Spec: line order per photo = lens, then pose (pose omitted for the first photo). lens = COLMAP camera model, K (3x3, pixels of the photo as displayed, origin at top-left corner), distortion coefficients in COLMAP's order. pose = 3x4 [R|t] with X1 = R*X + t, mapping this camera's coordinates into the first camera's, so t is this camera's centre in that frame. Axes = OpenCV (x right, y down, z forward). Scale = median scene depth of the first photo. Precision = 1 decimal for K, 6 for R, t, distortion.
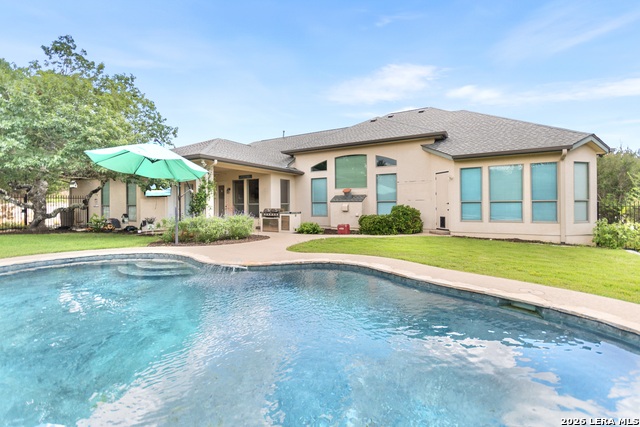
lens RADIAL K [[286.4, 0, 296.4], [0, 286.4, 202.8], [0, 0, 1]] dist [0.008752, -0.001683]
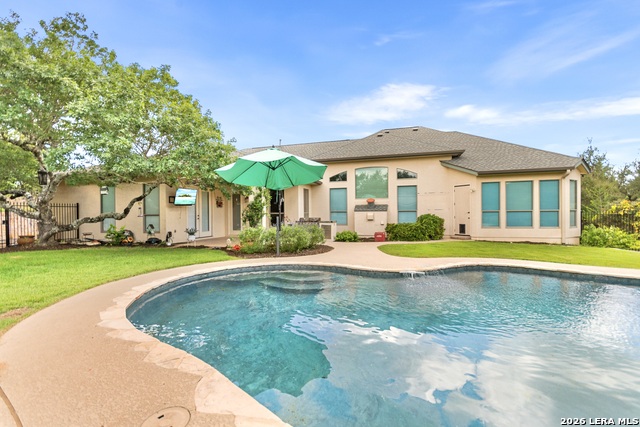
lens RADIAL K [[286.4, 0, 301.1], [0, 286.4, 214.4], [0, 0, 1]] dist [0.008752, -0.001683]
pose [[0.972806, -0.002348, 0.231608, -0.365898], [0.000375, 0.999963, 0.008564, -0.000365], [-0.231619, -0.008244, 0.972772, 0.027327]]
